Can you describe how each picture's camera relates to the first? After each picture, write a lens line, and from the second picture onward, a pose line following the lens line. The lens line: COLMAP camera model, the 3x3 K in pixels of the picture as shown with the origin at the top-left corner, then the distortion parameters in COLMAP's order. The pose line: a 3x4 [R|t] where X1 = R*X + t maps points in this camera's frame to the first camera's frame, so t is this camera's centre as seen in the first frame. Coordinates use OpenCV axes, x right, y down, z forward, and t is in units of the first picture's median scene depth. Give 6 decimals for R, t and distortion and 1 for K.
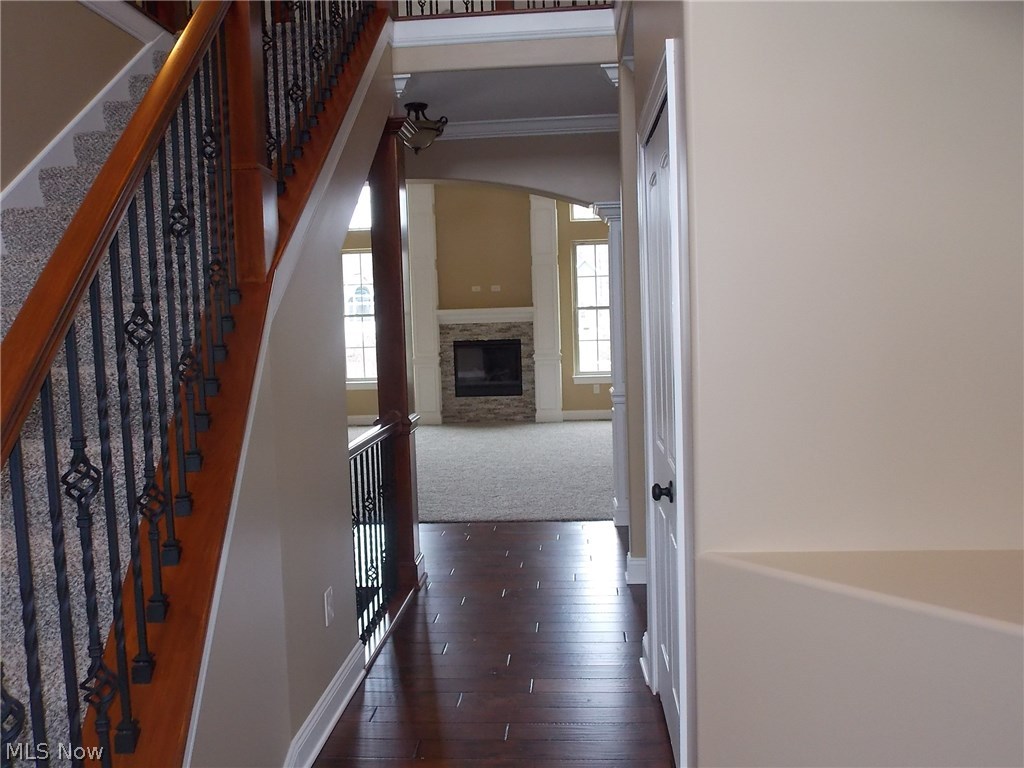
lens RADIAL K [[864.5, 0, 512.0], [0, 864.5, 384.0], [0, 0, 1]] dist [-0.072094, -0.000313]
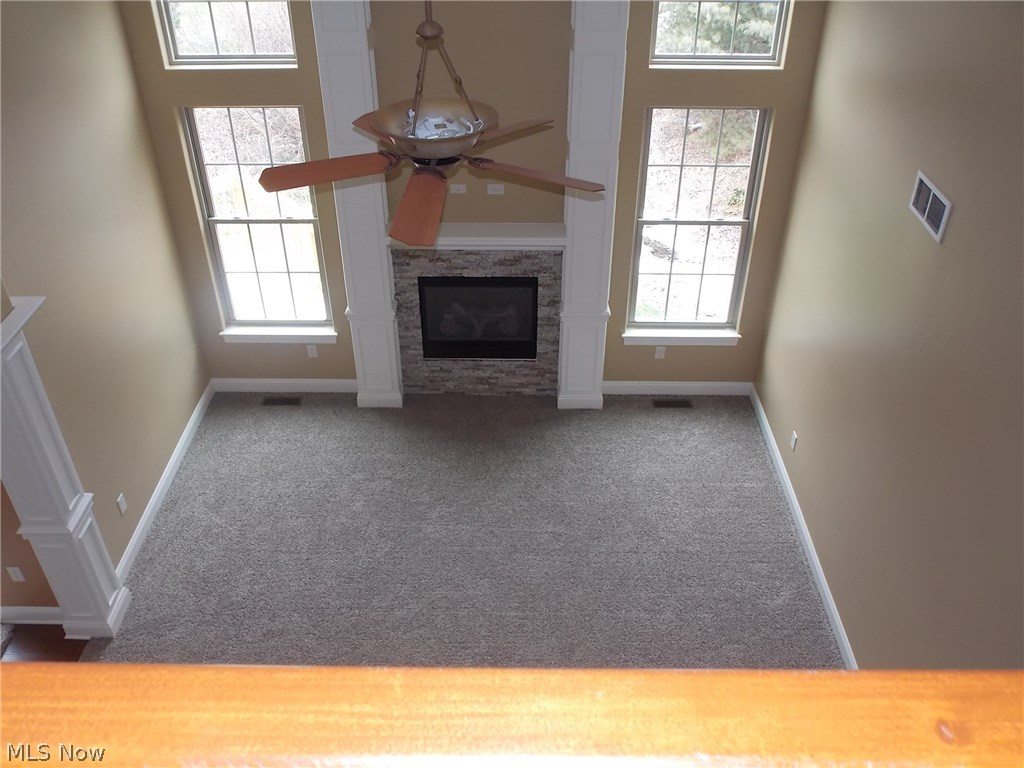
lens RADIAL K [[864.5, 0, 512.0], [0, 864.5, 384.0], [0, 0, 1]] dist [-0.072094, -0.000313]
pose [[0.997433, -0.012972, 0.070420, -0.047203], [-0.025325, 0.855985, 0.516380, -0.281177], [-0.066977, -0.516837, 0.853459, 0.482347]]
